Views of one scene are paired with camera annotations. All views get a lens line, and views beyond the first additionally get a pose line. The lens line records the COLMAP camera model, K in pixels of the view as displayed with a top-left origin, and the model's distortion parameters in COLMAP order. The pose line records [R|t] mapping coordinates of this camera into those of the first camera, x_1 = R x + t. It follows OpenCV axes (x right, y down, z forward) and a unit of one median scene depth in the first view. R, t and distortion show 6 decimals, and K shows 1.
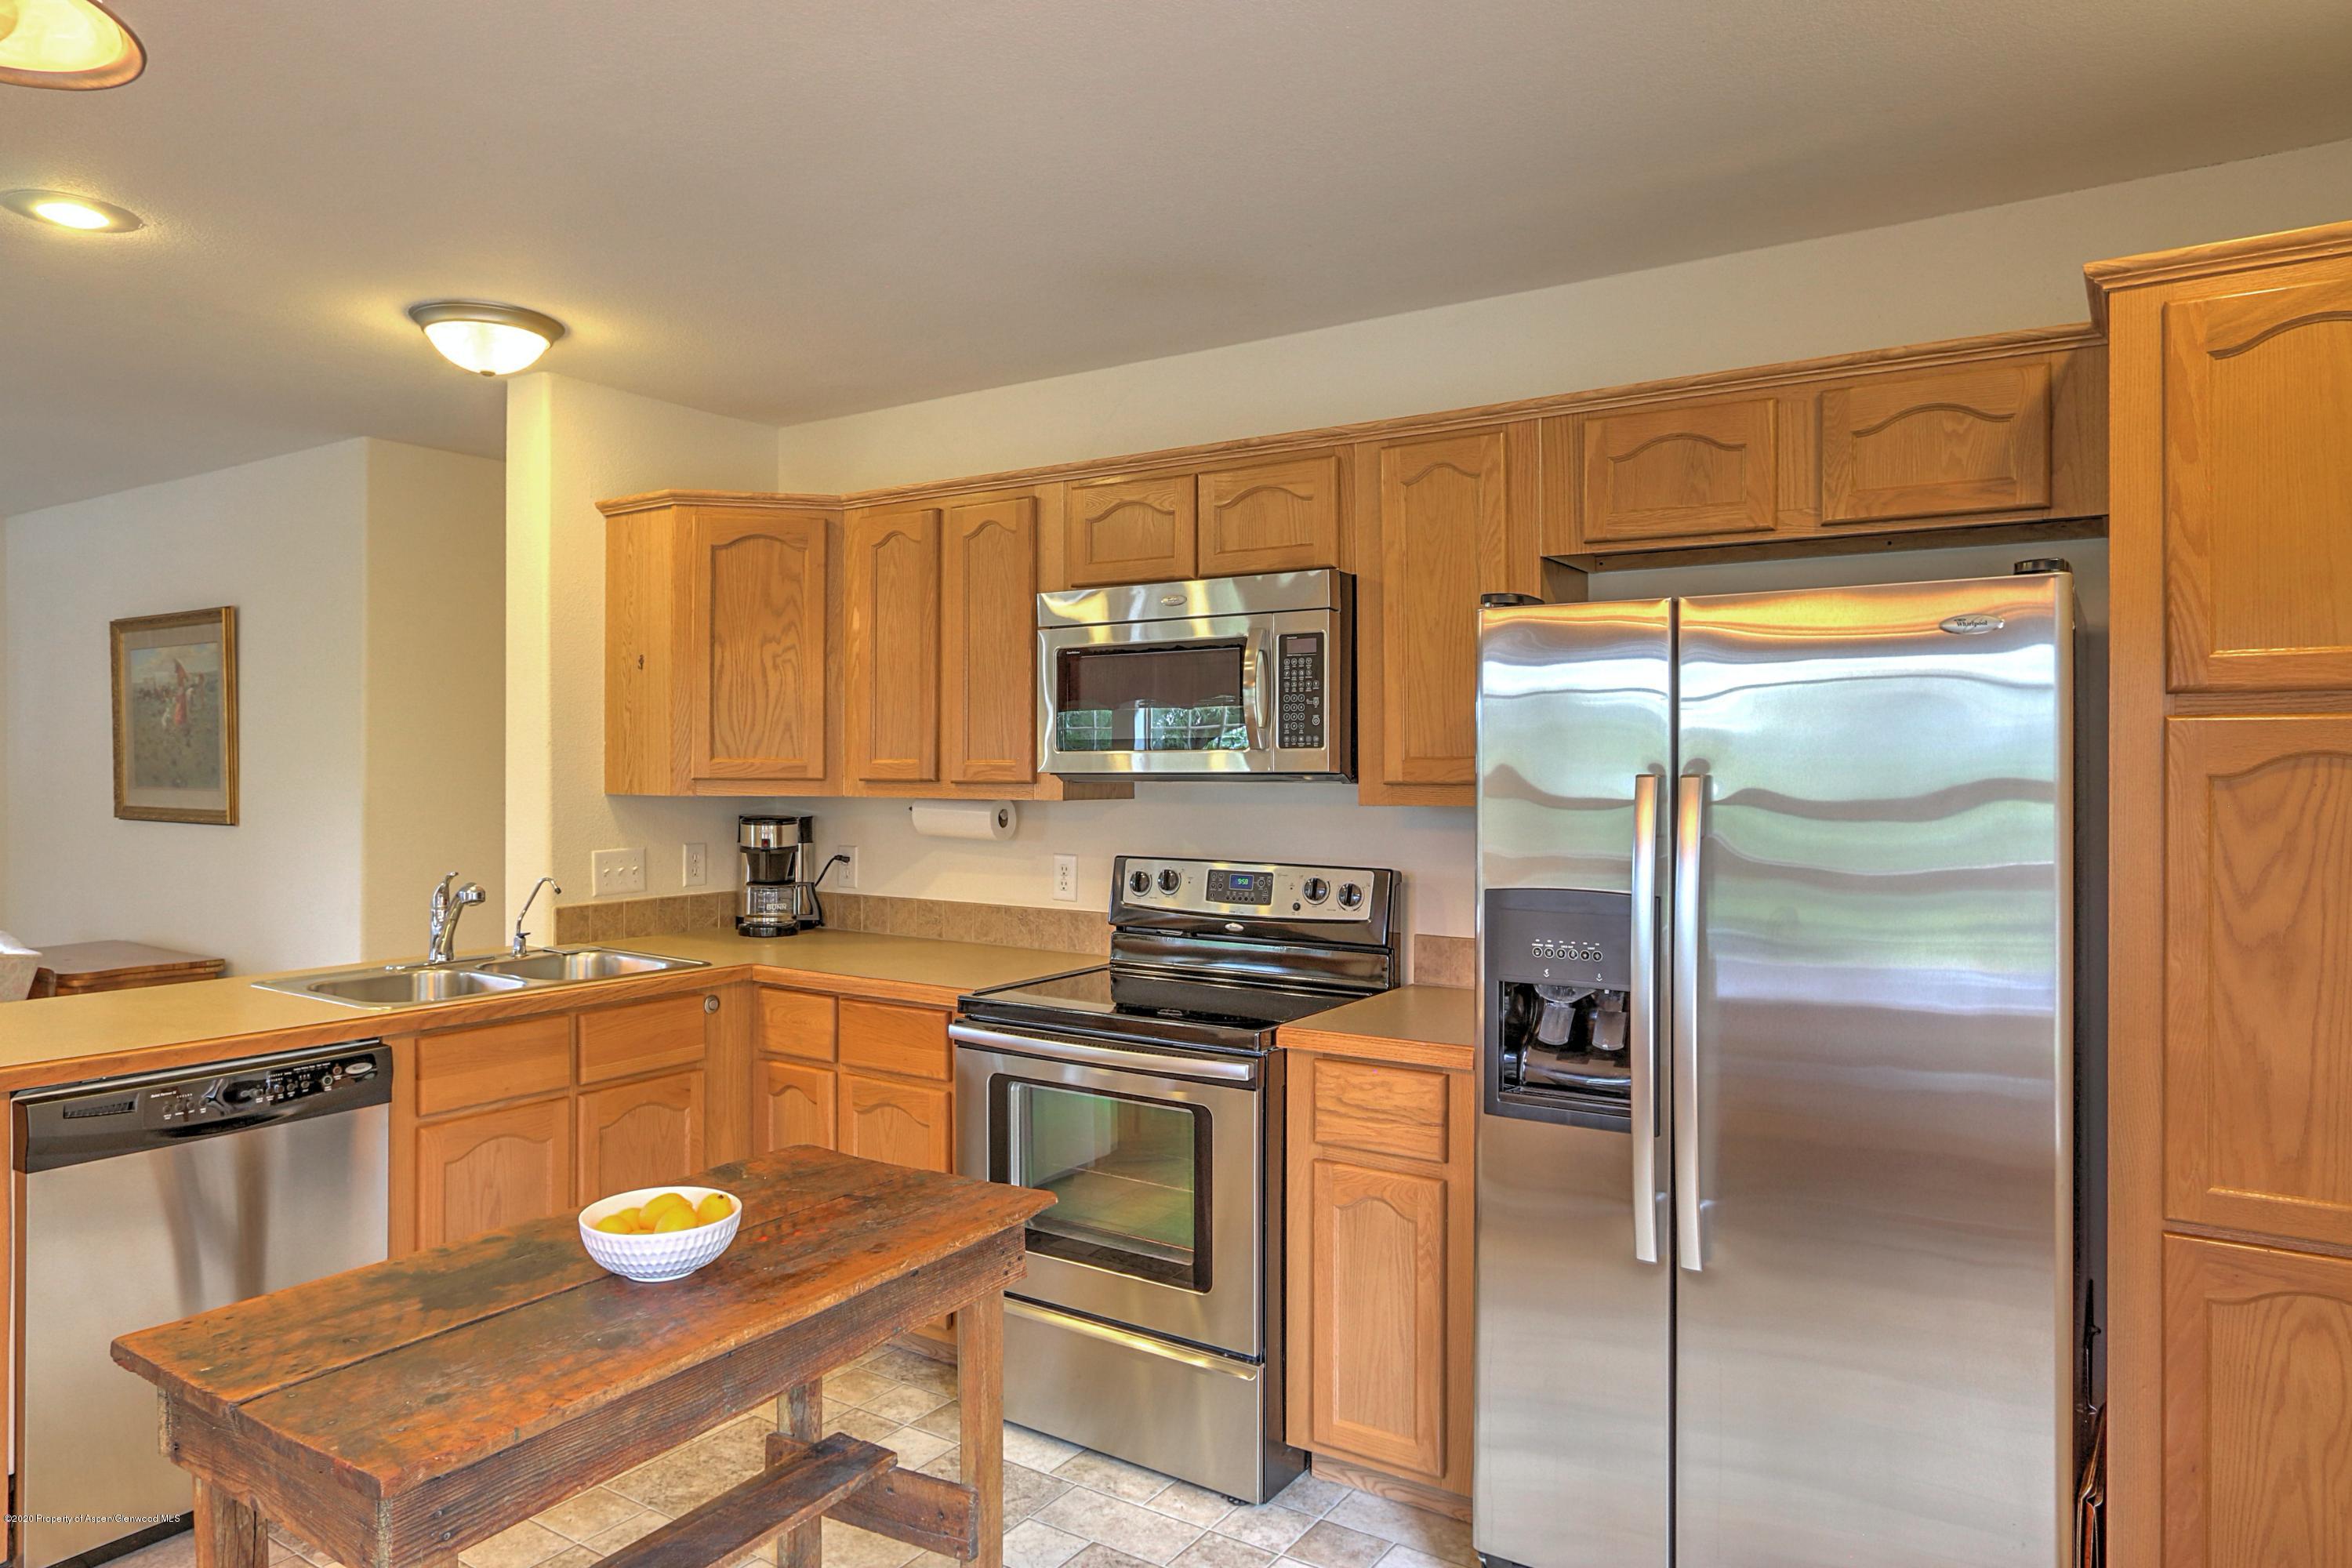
lens RADIAL K [[1478.3, 0, 1176.0], [0, 1478.3, 784.0], [0, 0, 1]] dist [-0.009564, -0.001229]
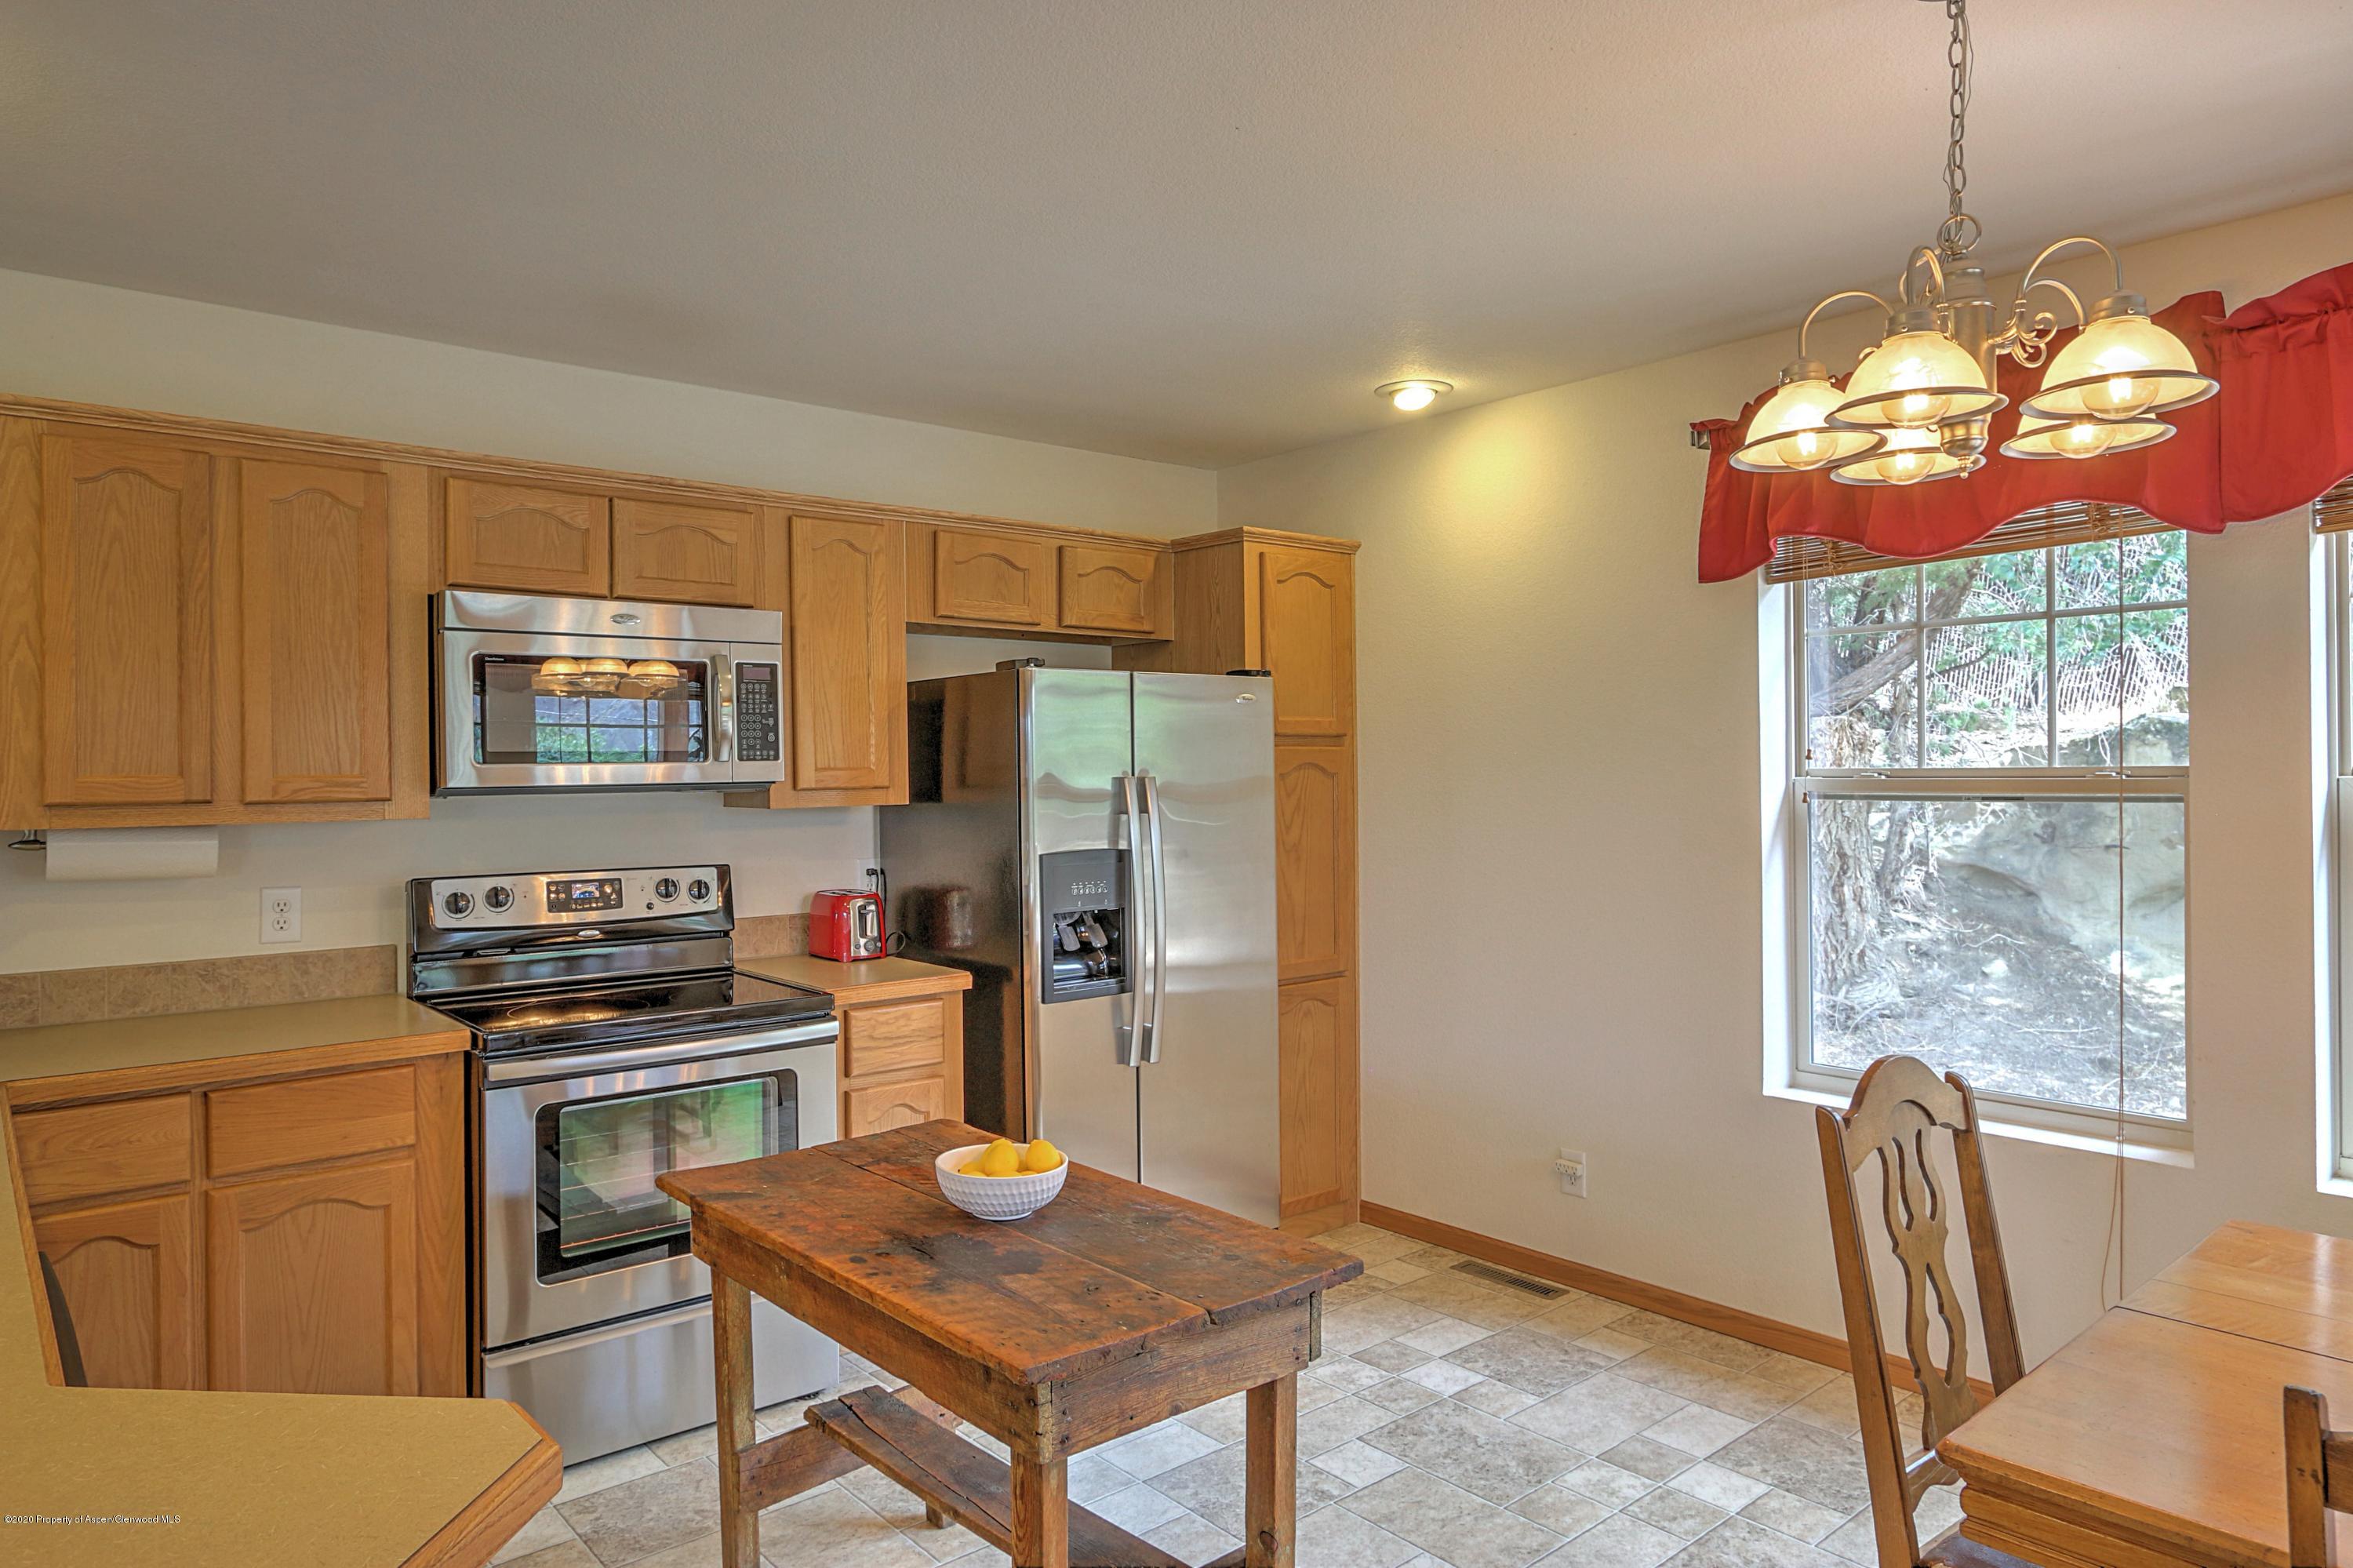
lens RADIAL K [[1457.5, 0, 1176.5], [0, 1457.5, 784.0], [0, 0, 1]] dist [0.021698, 0.000381]
pose [[0.275108, -0.014731, 0.961300, -0.931748], [0.022185, 0.999714, 0.008970, -0.008873], [-0.961157, 0.018858, 0.275356, 0.360861]]
